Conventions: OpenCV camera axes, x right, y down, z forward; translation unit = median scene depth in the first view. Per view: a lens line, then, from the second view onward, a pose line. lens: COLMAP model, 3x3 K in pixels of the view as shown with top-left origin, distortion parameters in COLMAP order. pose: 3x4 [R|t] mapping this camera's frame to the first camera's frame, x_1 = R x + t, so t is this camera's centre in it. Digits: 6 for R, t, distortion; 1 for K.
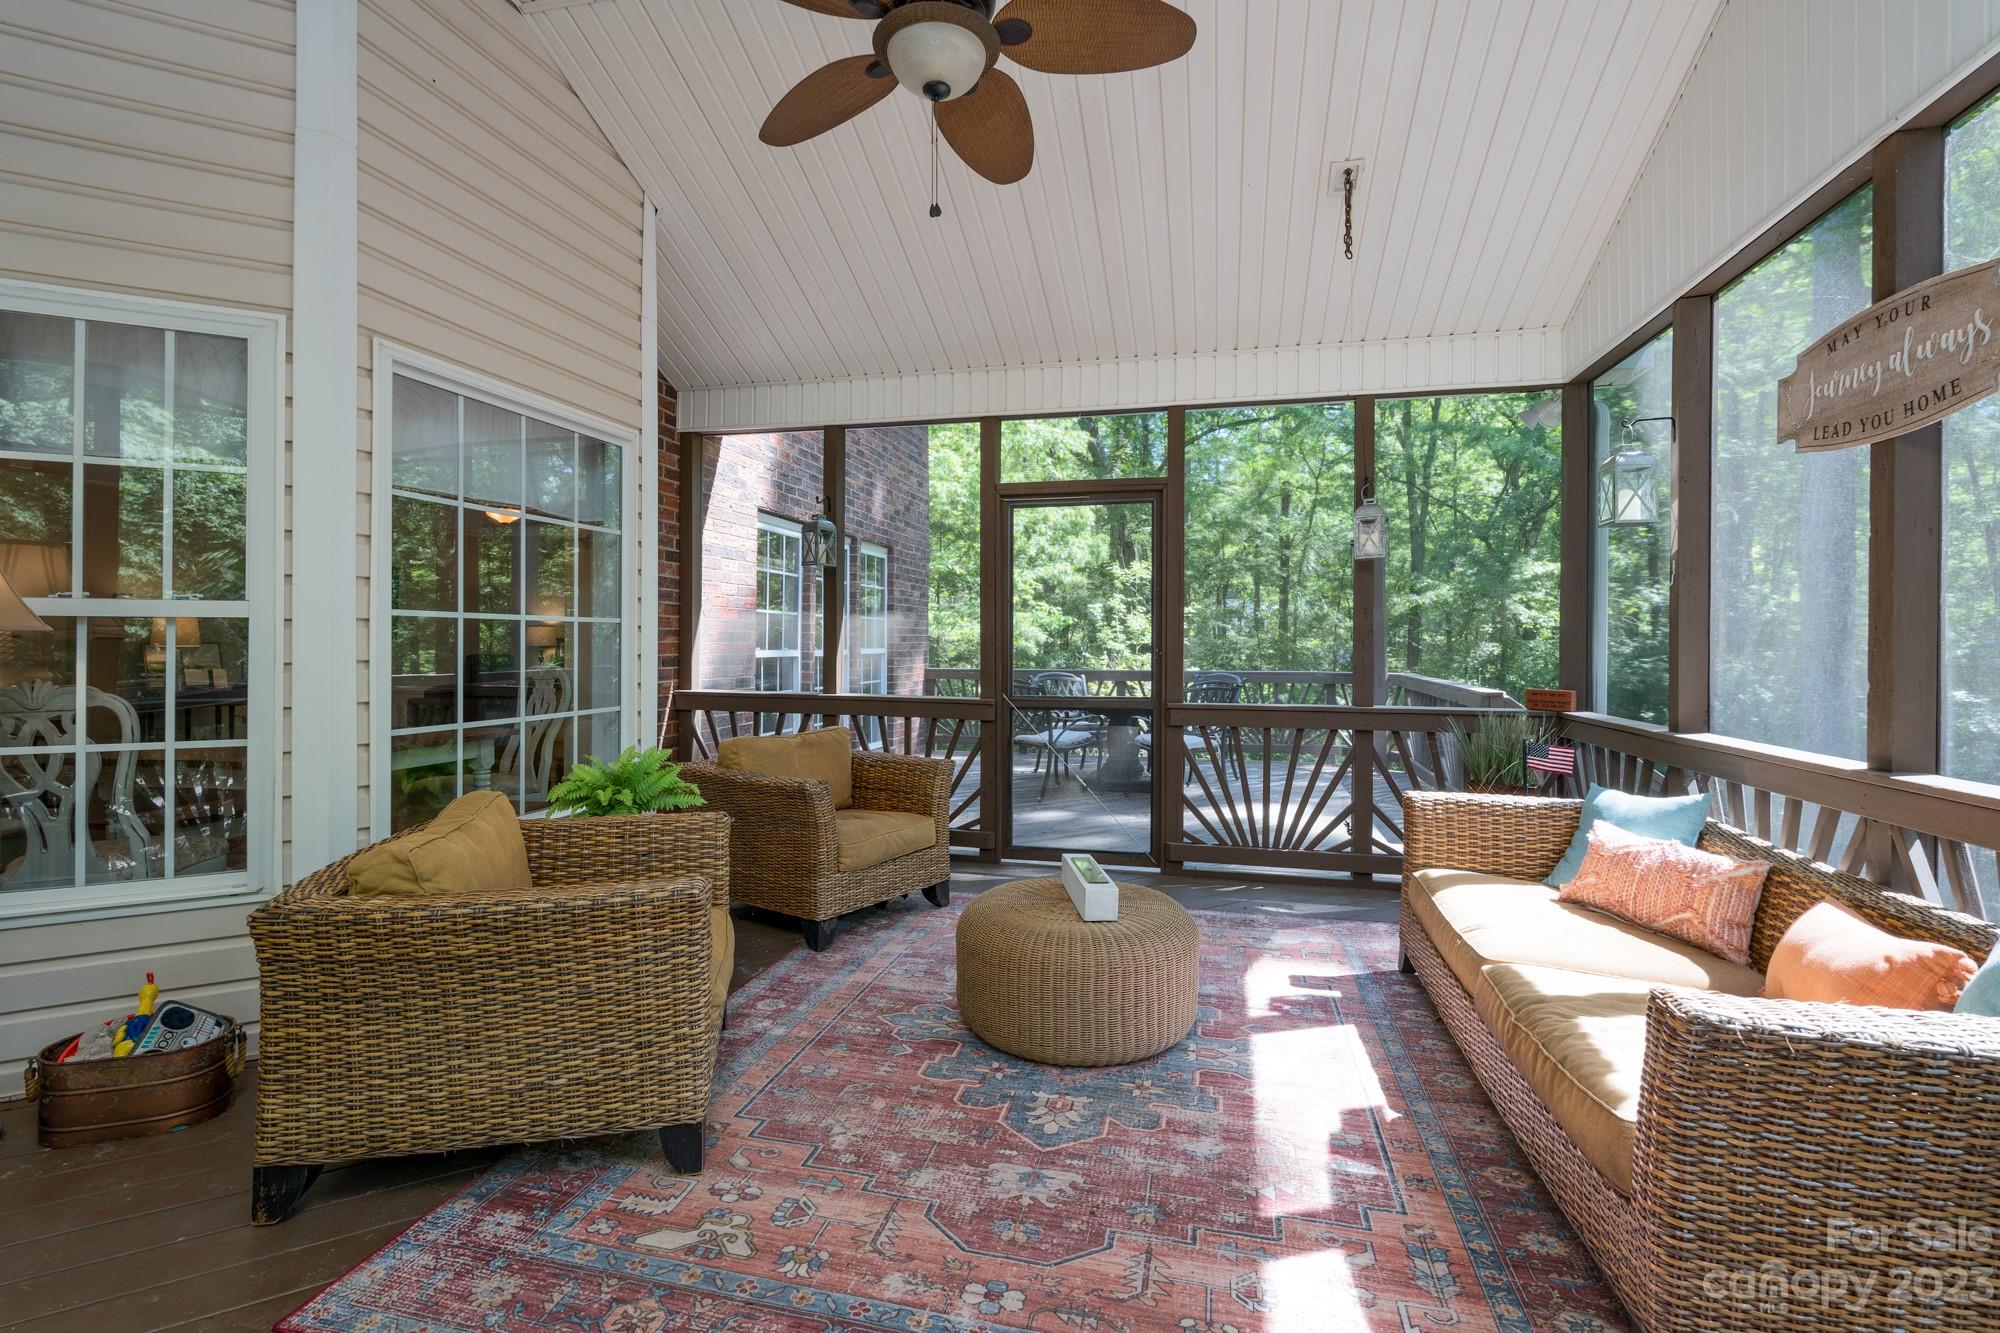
lens RADIAL K [[908.5, 0, 993.7], [0, 908.5, 642.4], [0, 0, 1]] dist [-0.002995, 0.001112]
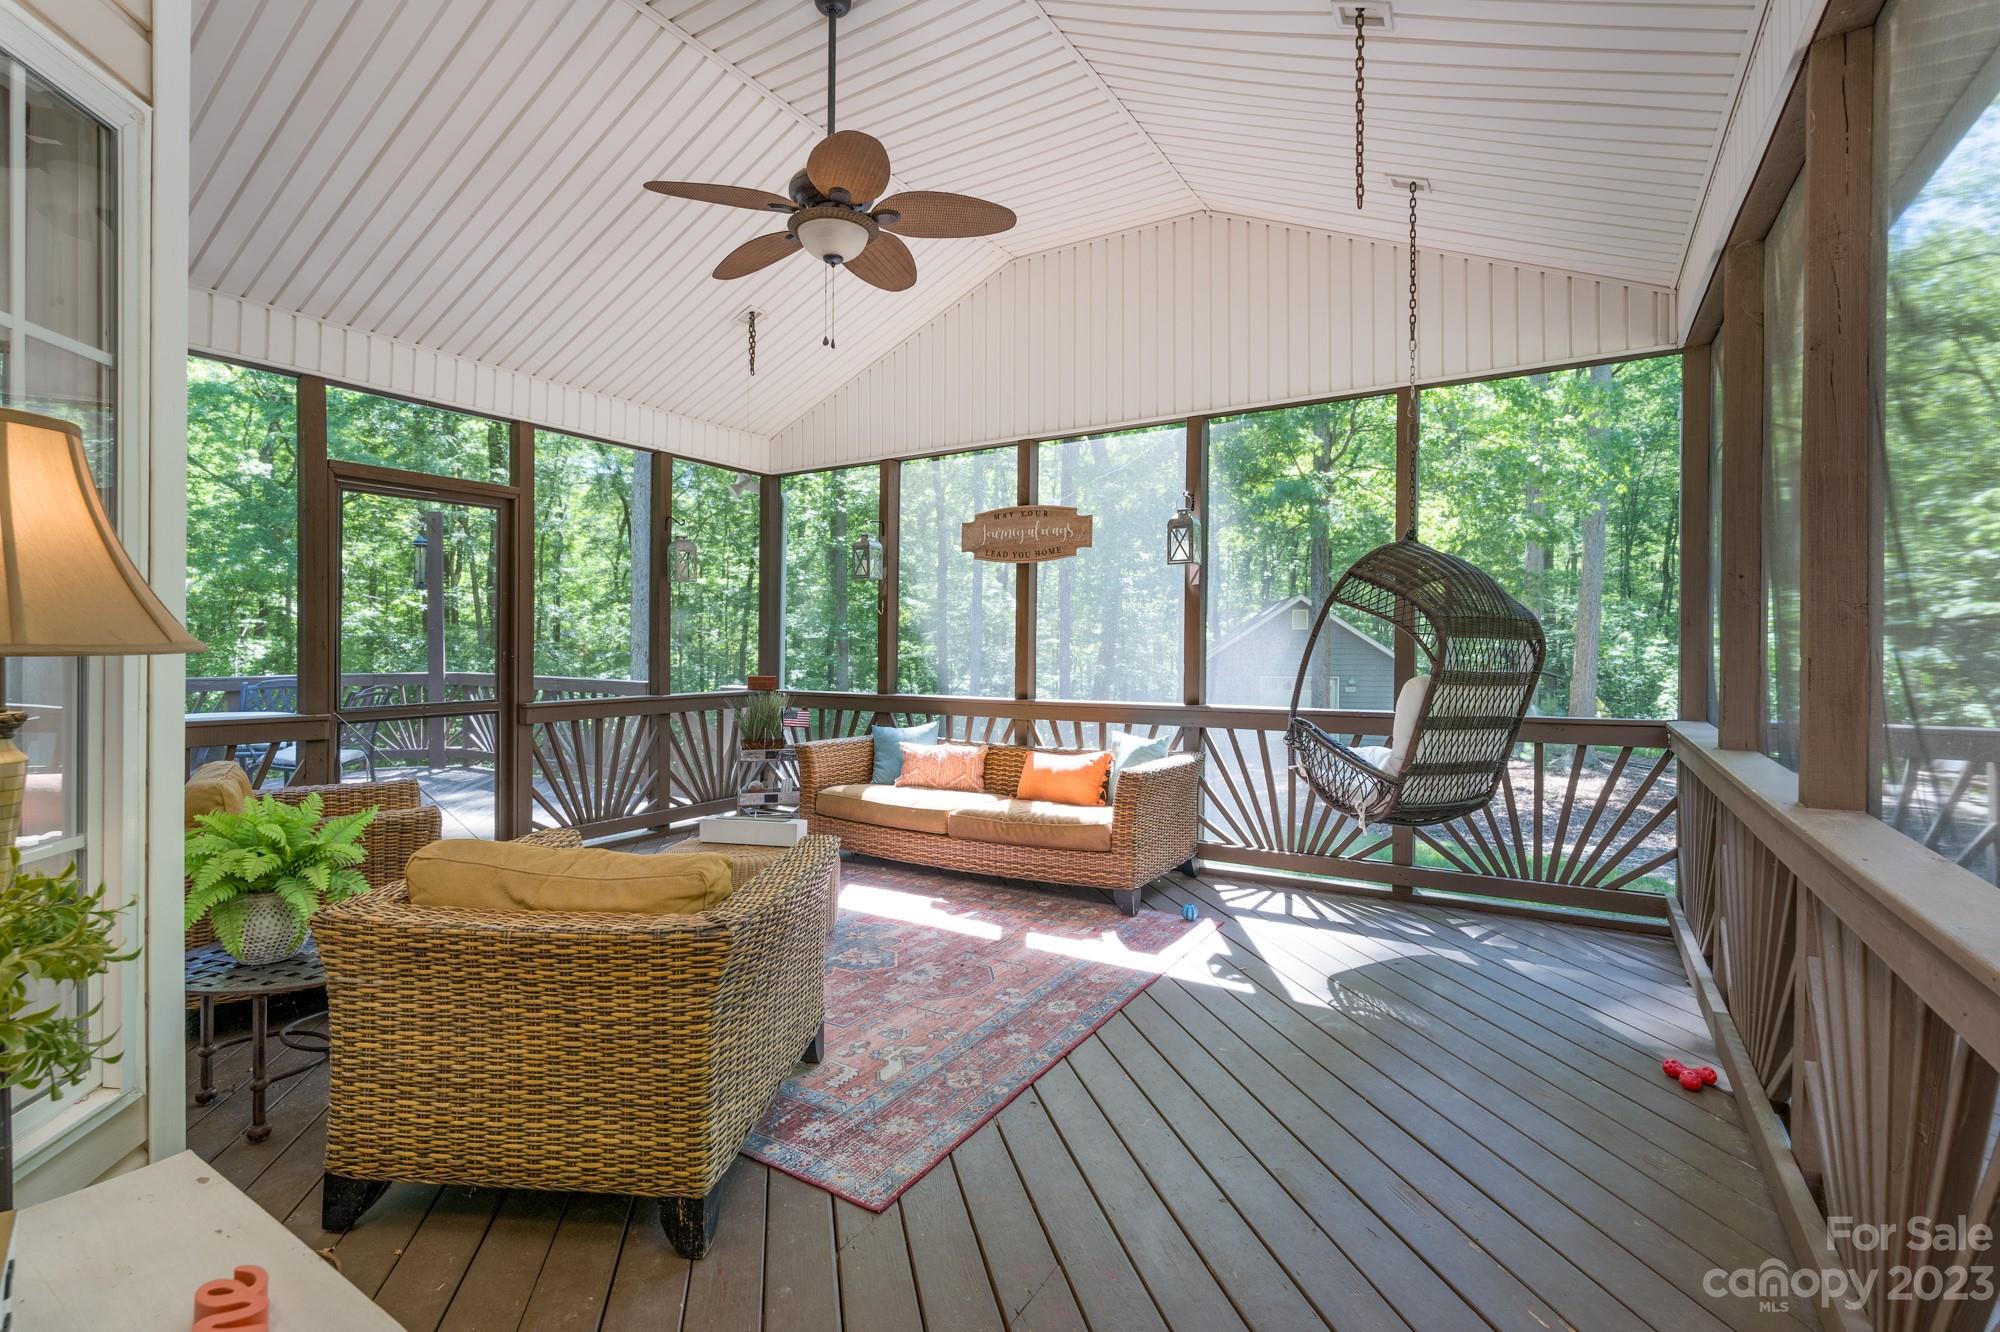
lens RADIAL K [[908.5, 0, 993.7], [0, 908.5, 641.9], [0, 0, 1]] dist [-0.002995, 0.001112]
pose [[0.305133, 0.000841, 0.952309, -1.106433], [-0.004050, 0.999992, 0.000414, -0.011015], [-0.952301, -0.003983, 0.305134, 0.274550]]
